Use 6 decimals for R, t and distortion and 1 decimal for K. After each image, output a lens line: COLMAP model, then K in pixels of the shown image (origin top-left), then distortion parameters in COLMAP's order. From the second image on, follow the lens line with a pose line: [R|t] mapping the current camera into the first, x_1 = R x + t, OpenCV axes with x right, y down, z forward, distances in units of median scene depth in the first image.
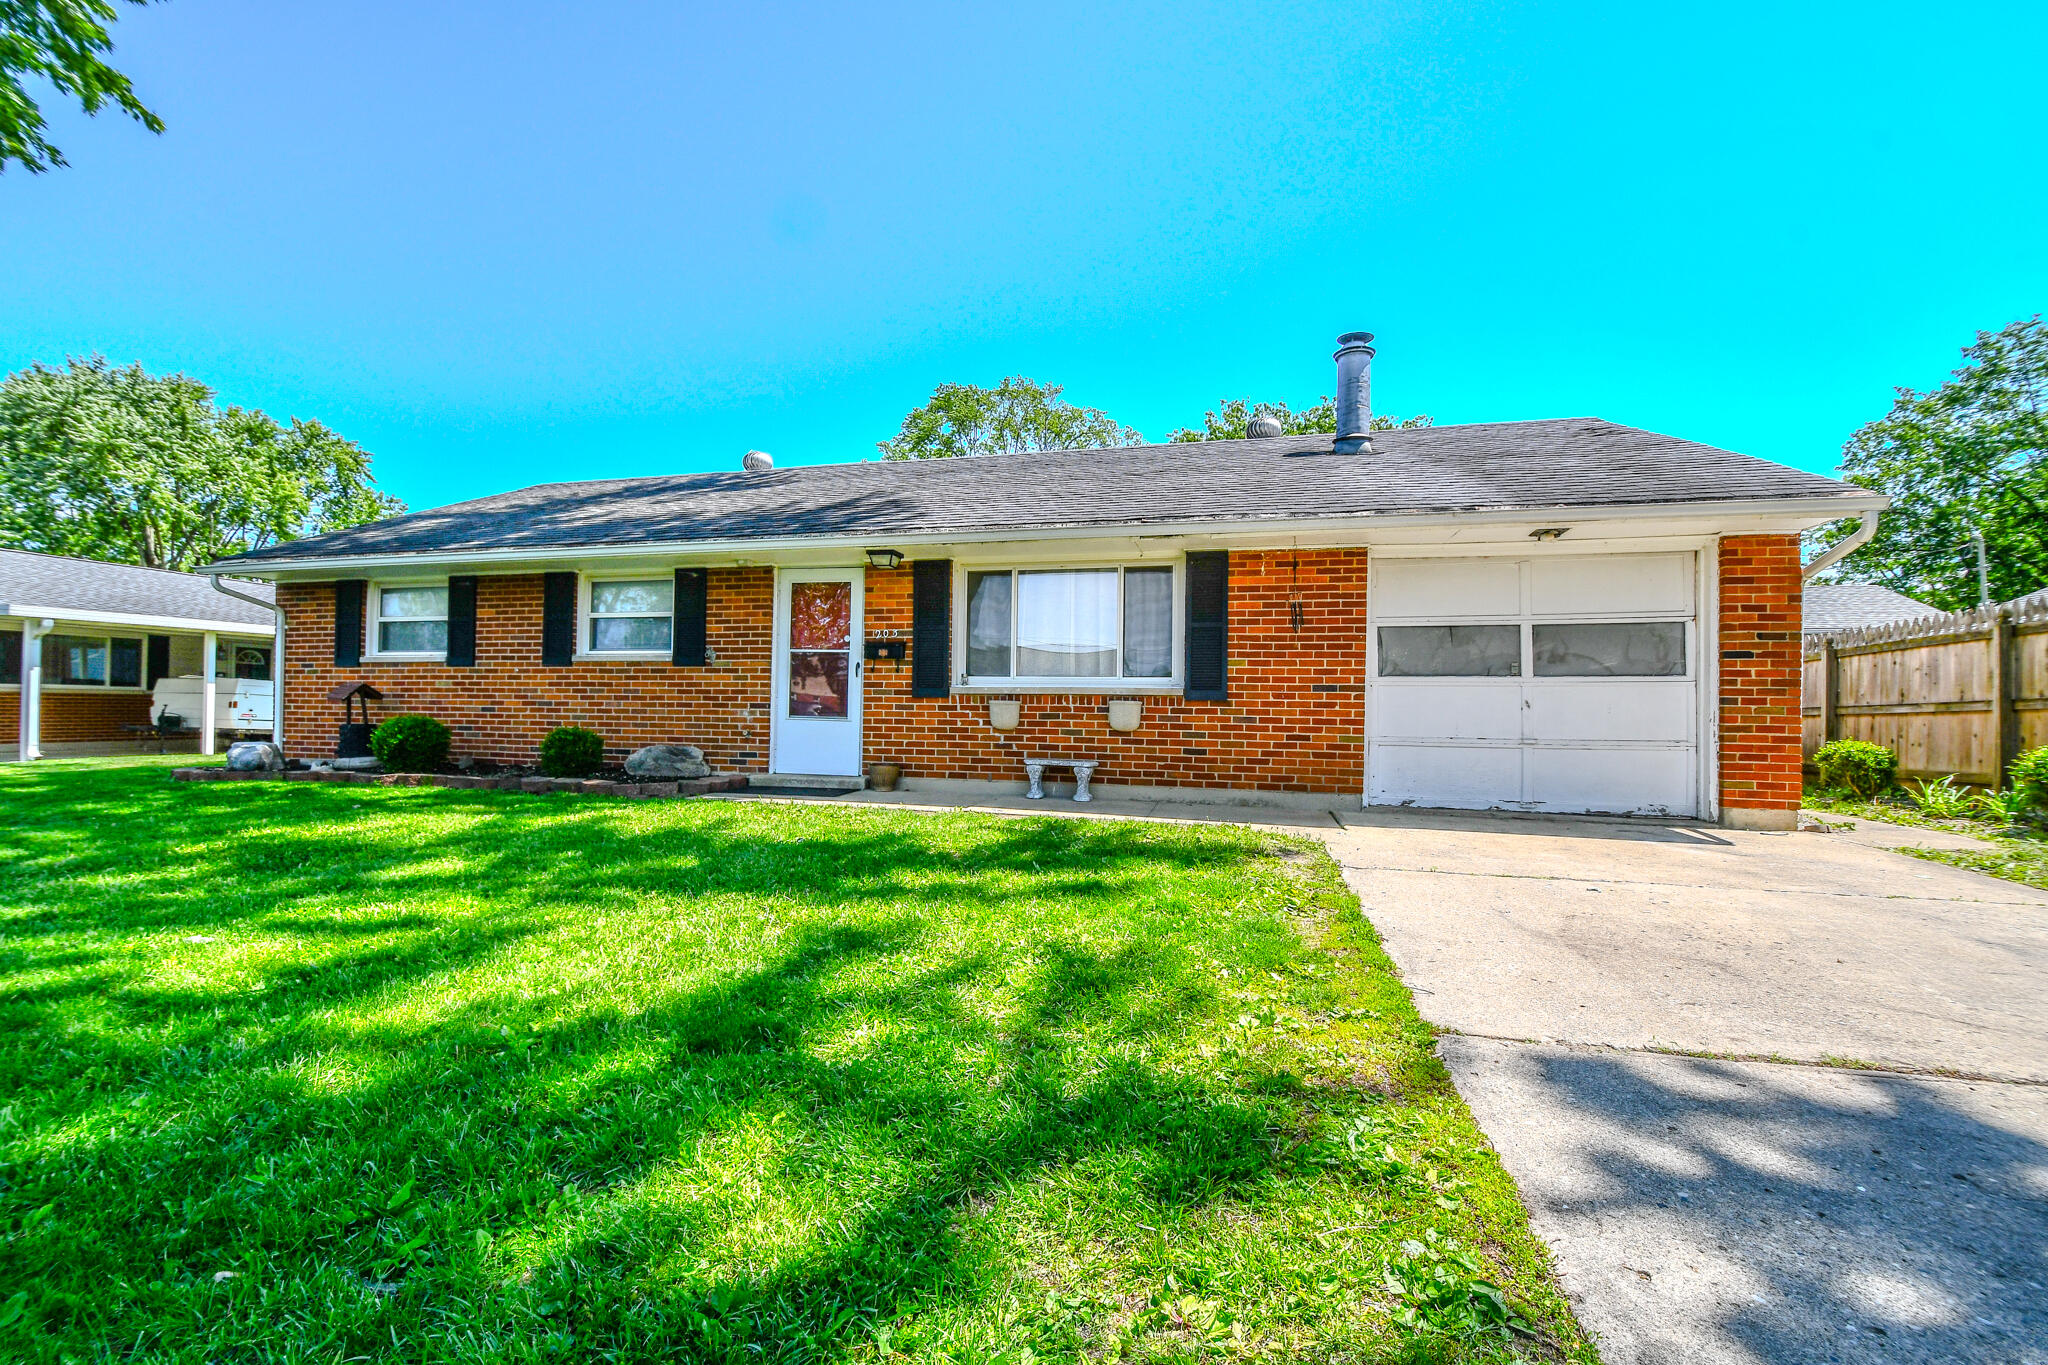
lens RADIAL K [[880.7, 0, 985.7], [0, 880.7, 693.3], [0, 0, 1]] dist [0.014470, -0.015165]
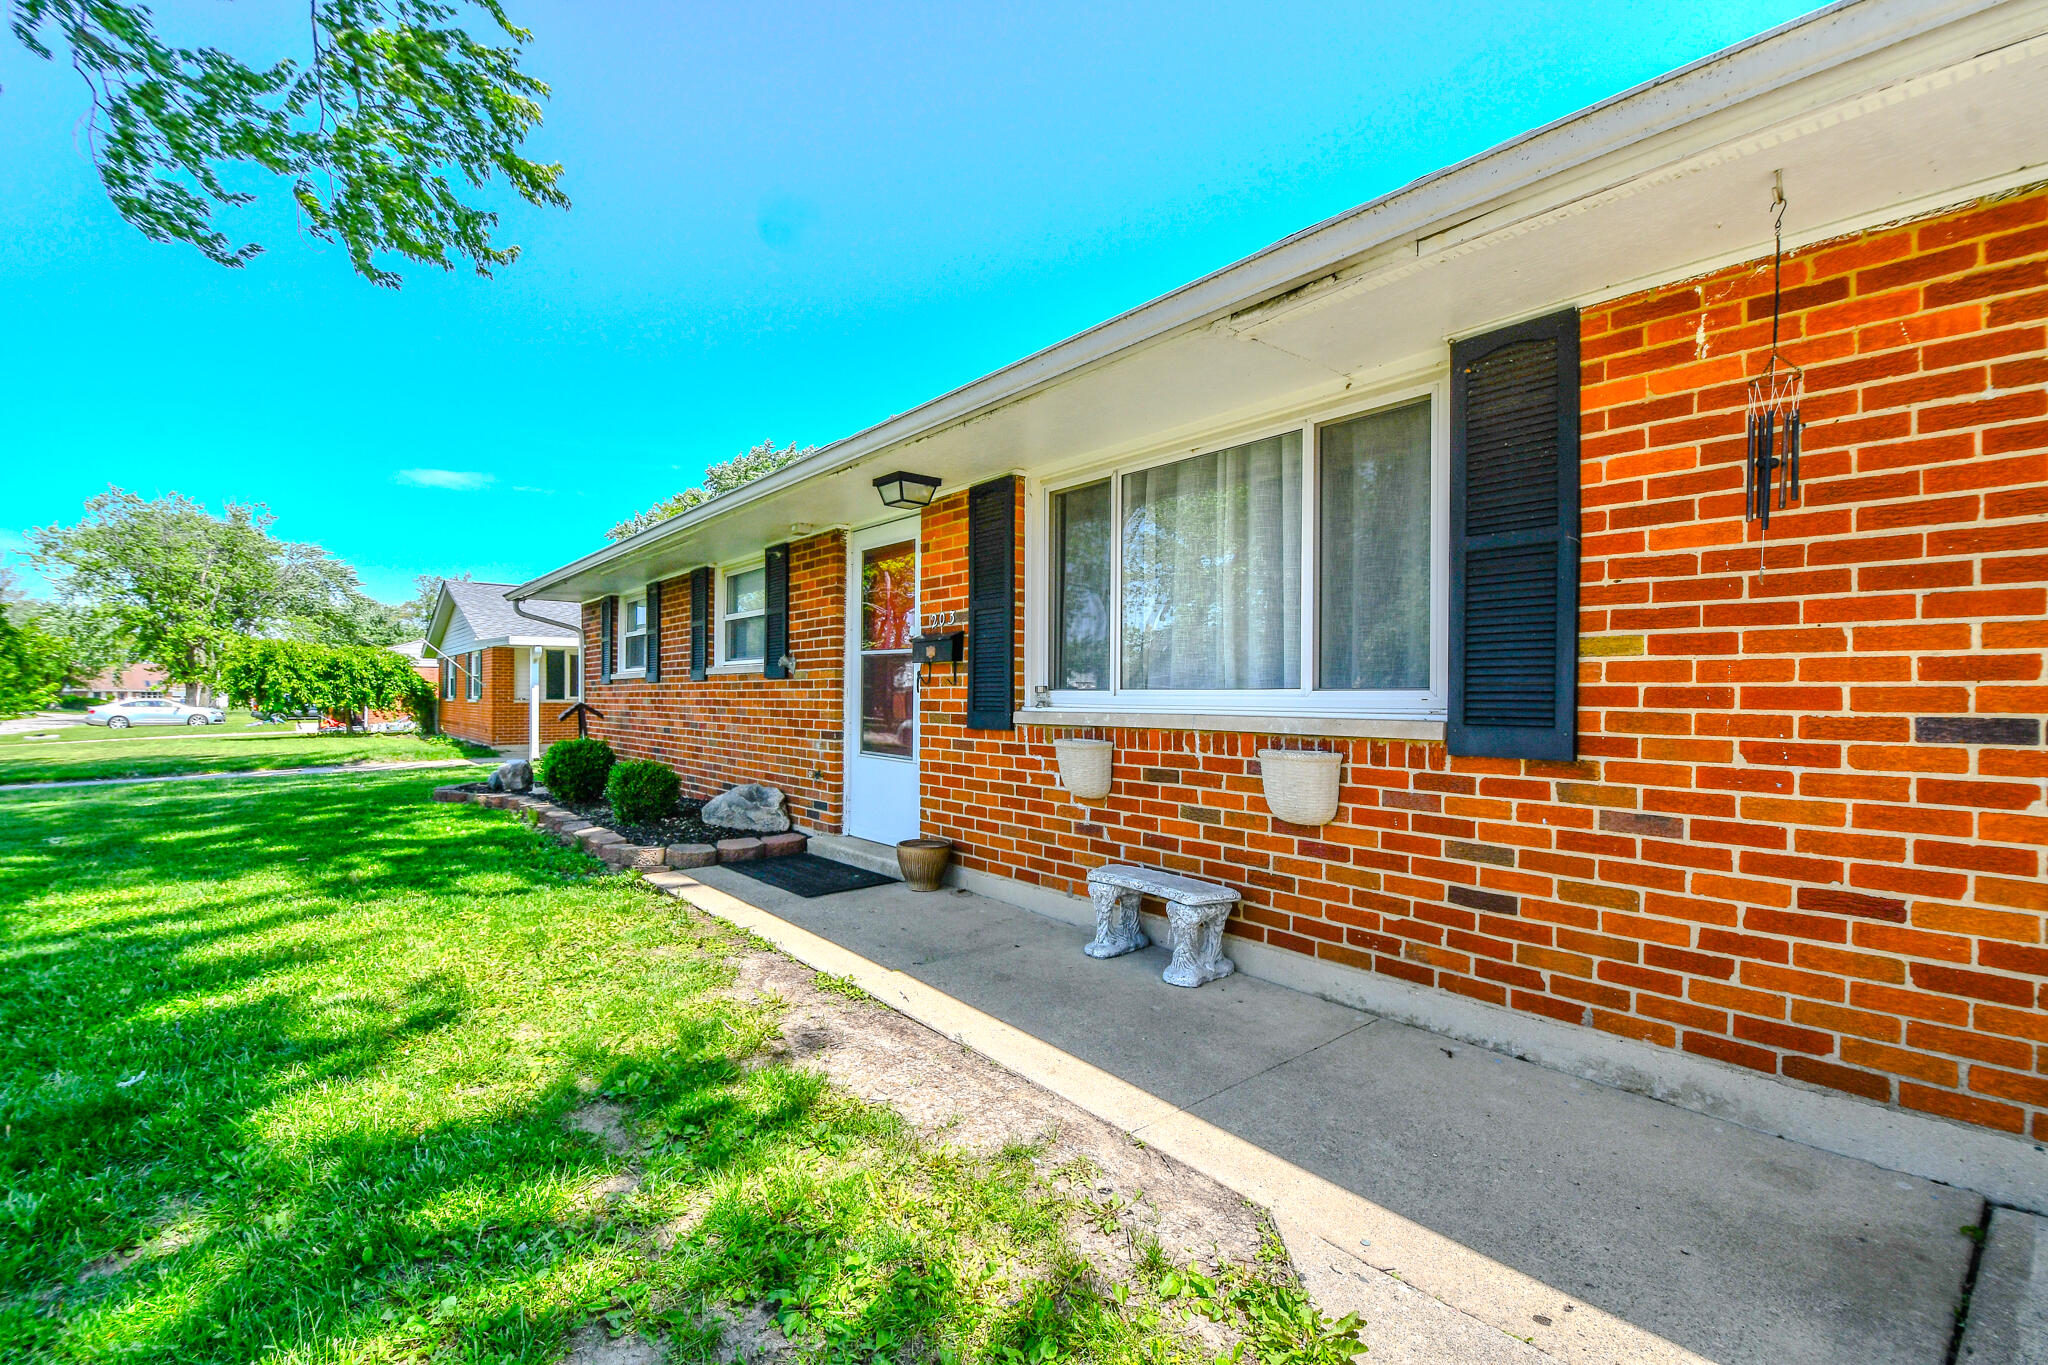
lens RADIAL K [[888.6, 0, 996.8], [0, 888.6, 699.4], [0, 0, 1]] dist [0.011760, -0.019771]
pose [[0.805379, -0.004299, -0.592745, 0.284093], [0.008303, 0.999957, 0.004030, -0.017280], [0.592703, -0.008168, 0.805380, 0.576471]]
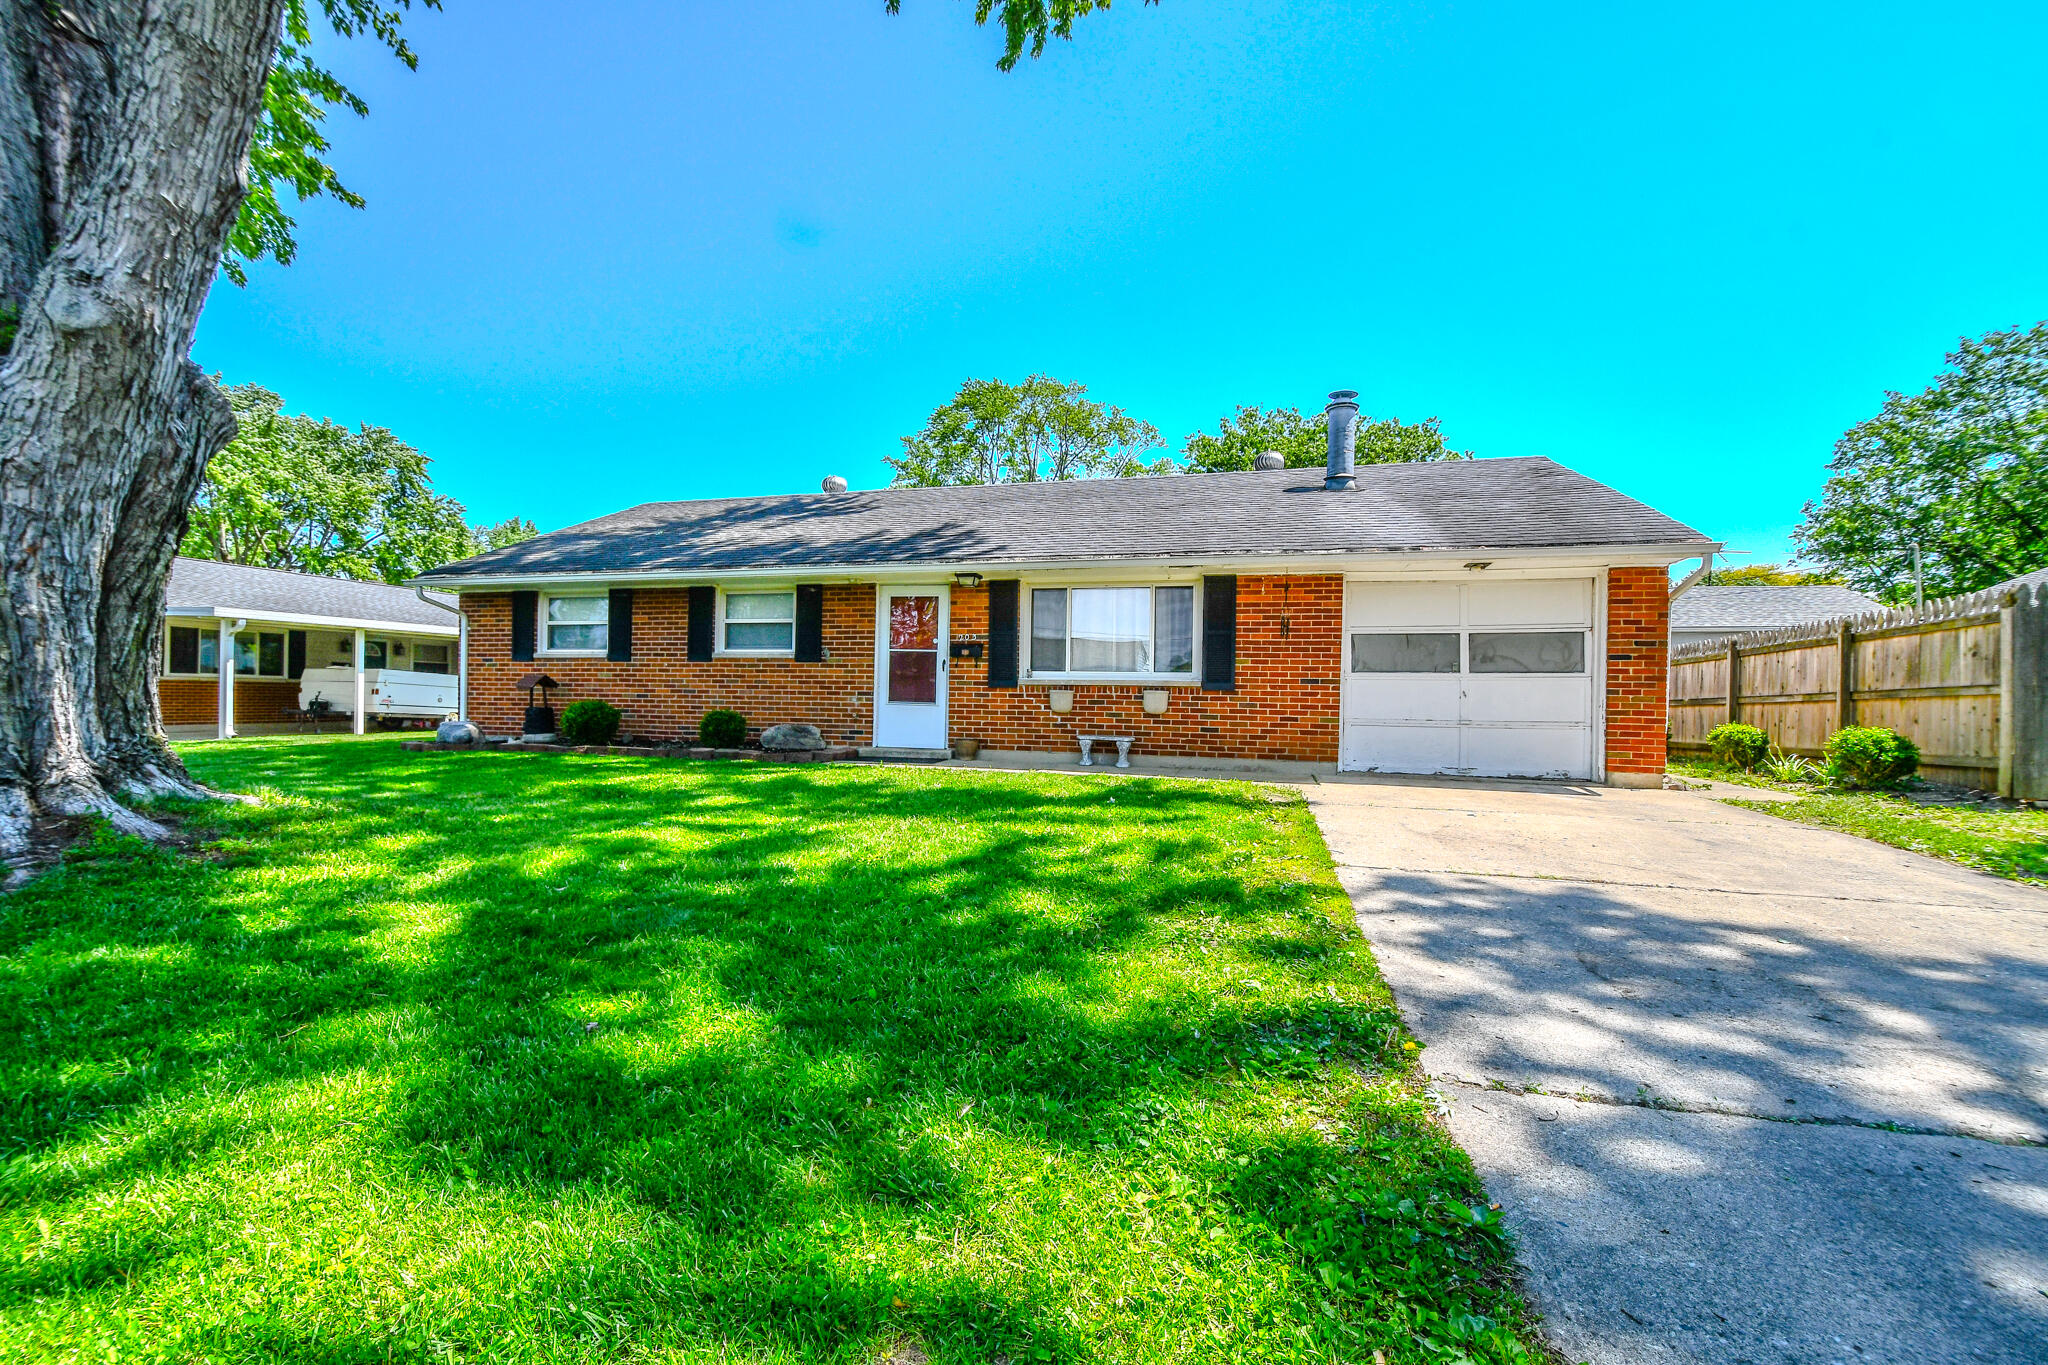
lens RADIAL K [[880.7, 0, 985.7], [0, 880.7, 693.3], [0, 0, 1]] dist [0.014470, -0.015165]
pose [[0.999900, 0.002833, -0.013835, -0.072641], [-0.002663, 0.999921, 0.012312, -0.002615], [0.013869, -0.012274, 0.999828, -0.293096]]
